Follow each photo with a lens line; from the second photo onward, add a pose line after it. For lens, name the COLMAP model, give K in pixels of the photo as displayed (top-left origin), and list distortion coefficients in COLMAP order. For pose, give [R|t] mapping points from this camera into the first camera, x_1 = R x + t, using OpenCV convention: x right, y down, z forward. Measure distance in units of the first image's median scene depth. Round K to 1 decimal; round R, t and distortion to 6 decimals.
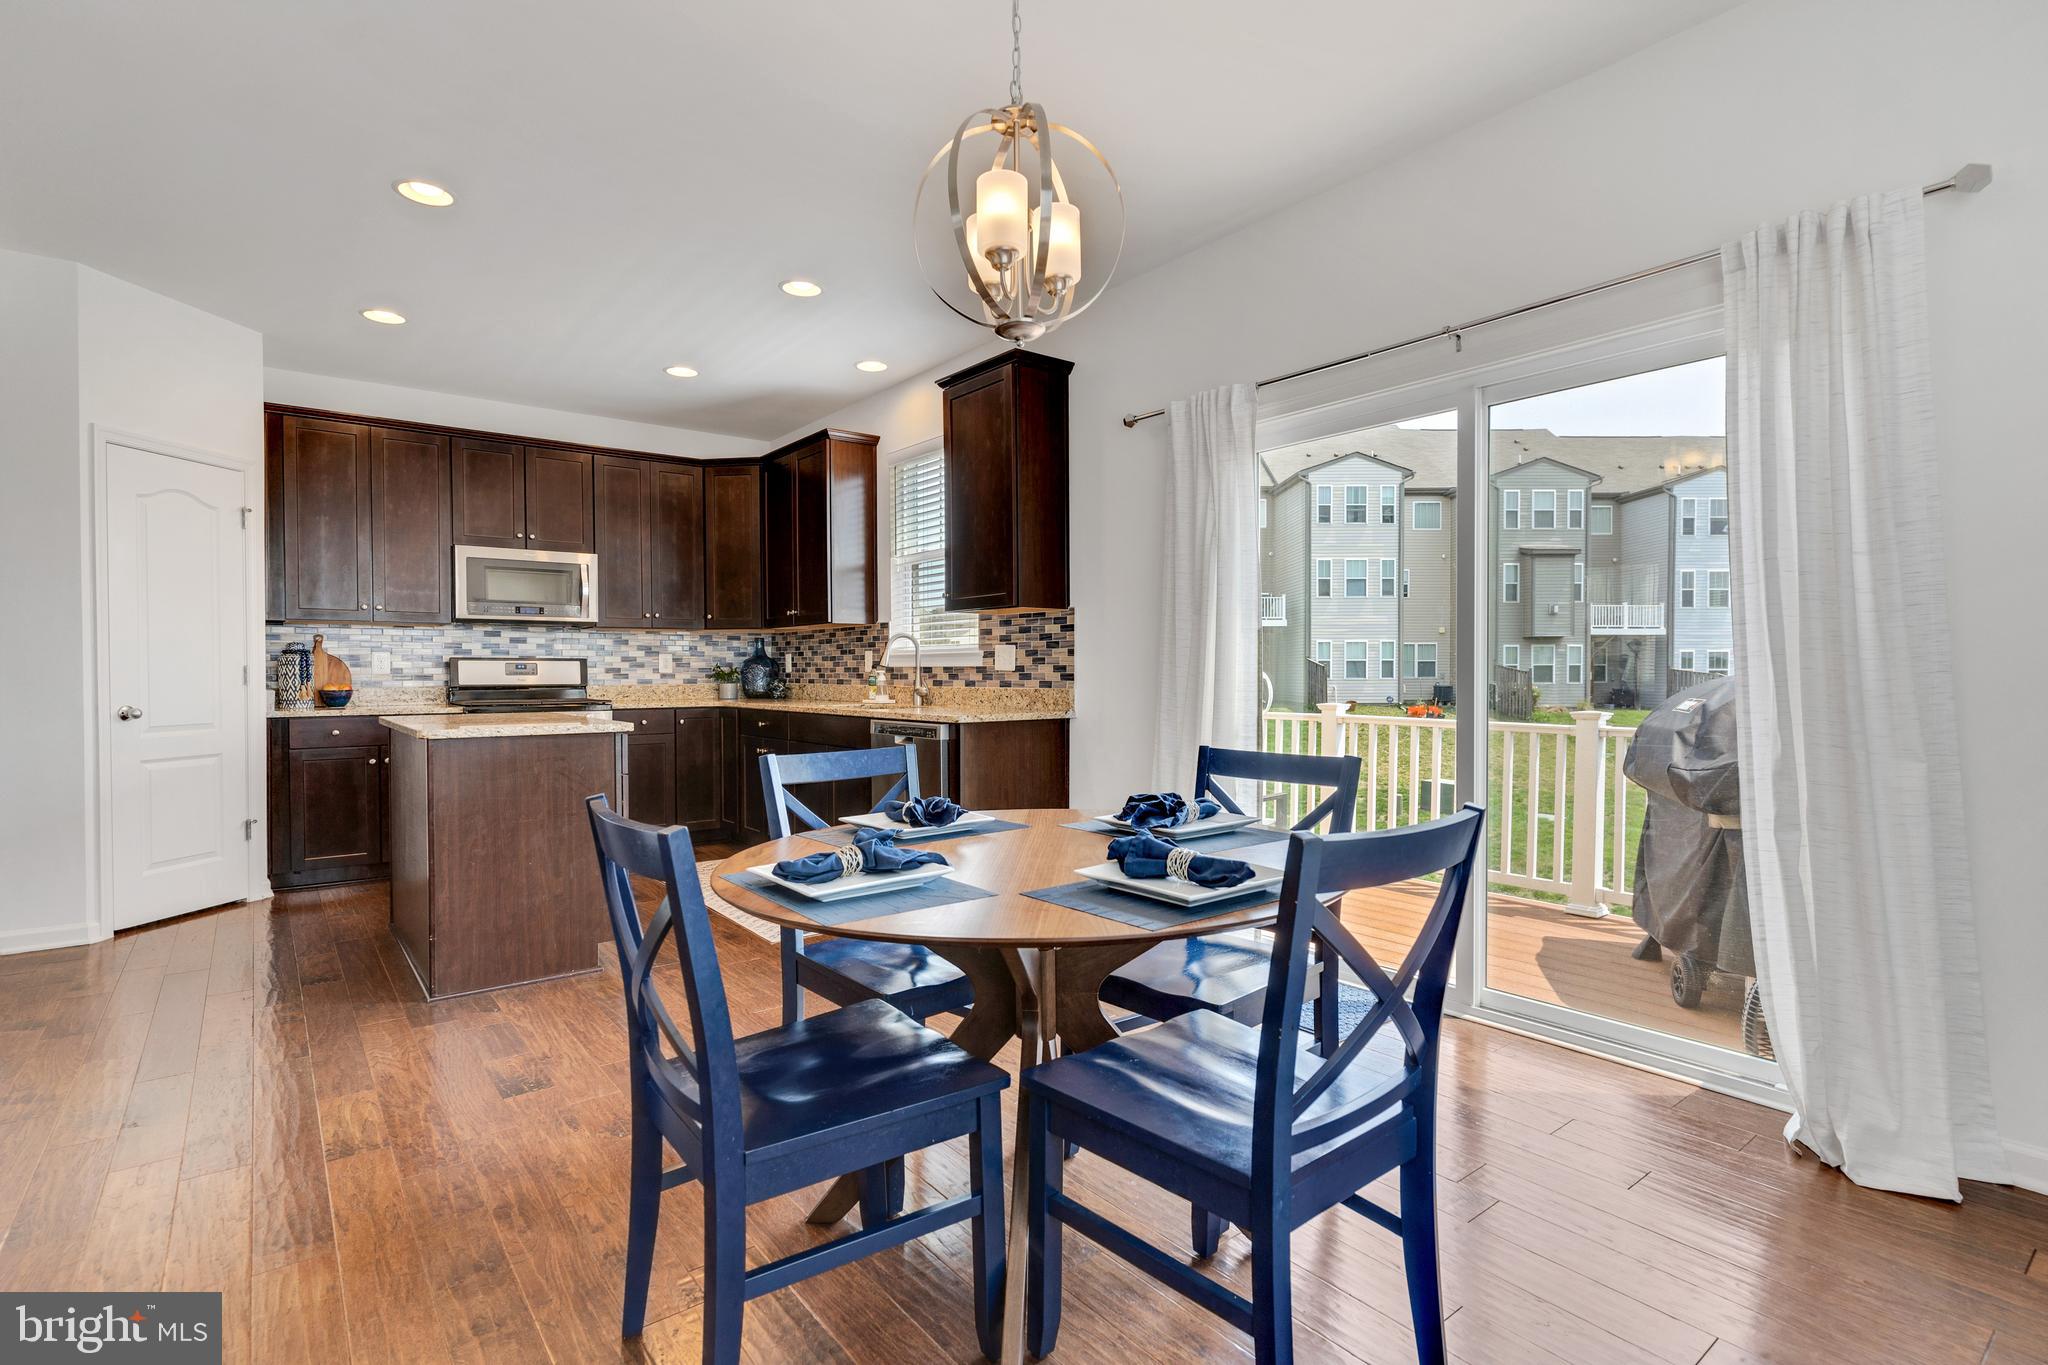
lens RADIAL K [[967.9, 0, 1021.9], [0, 967.9, 686.8], [0, 0, 1]] dist [-0.001931, -0.001257]
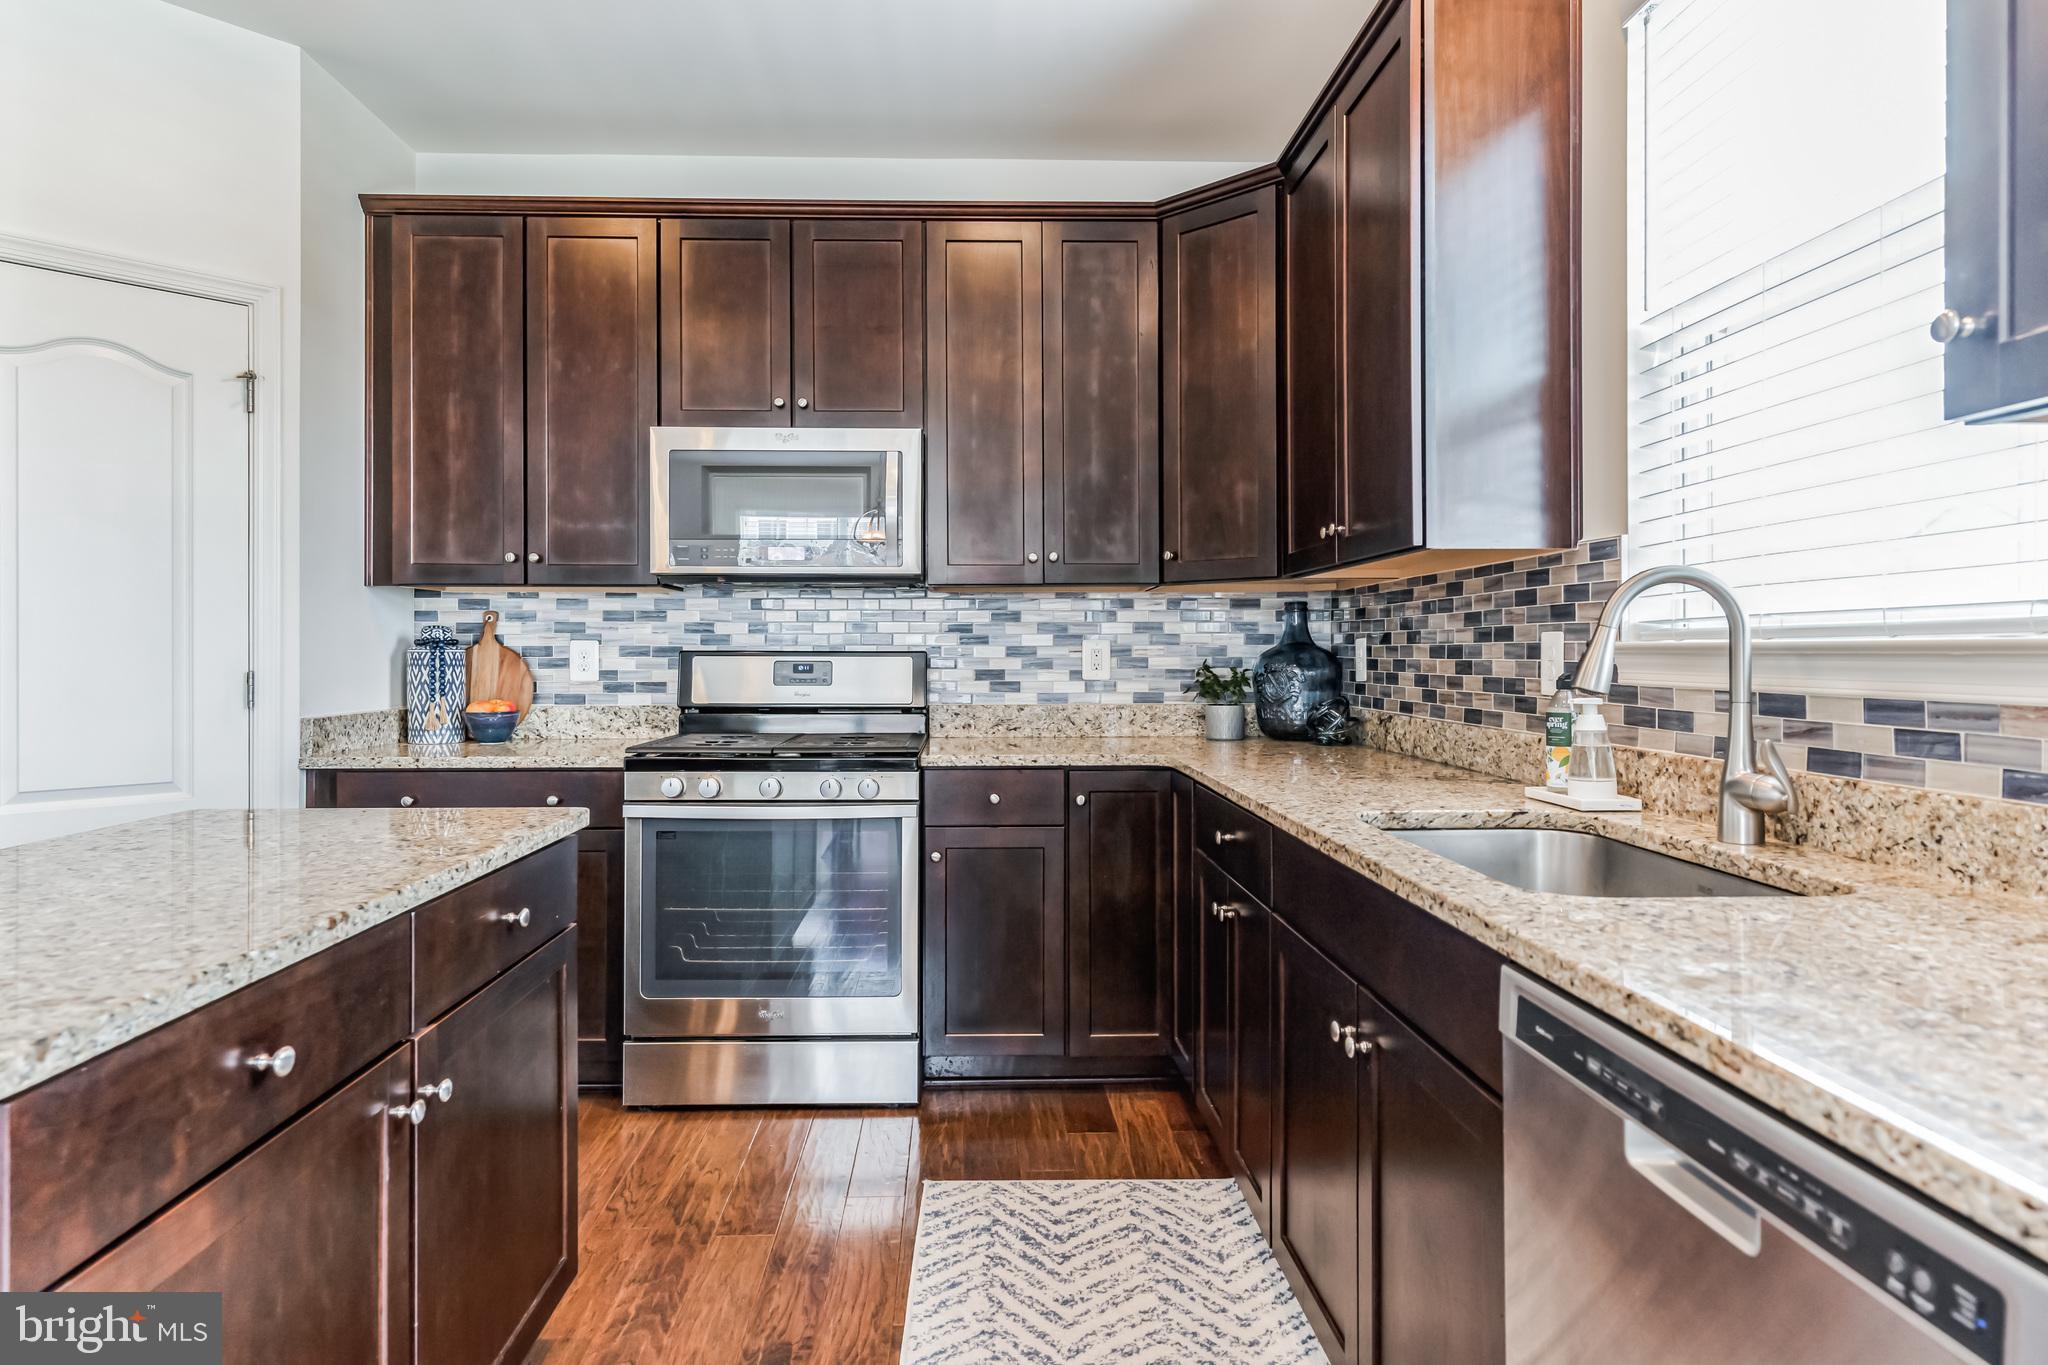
lens RADIAL K [[1176.0, 0, 1007.9], [0, 1176.0, 649.1], [0, 0, 1]] dist [0.007714, 0.003823]
pose [[0.806564, 0.001109, -0.591145, -0.072343], [-0.011165, 0.999848, -0.013358, -0.023971], [0.591041, 0.017374, 0.806455, 0.578259]]
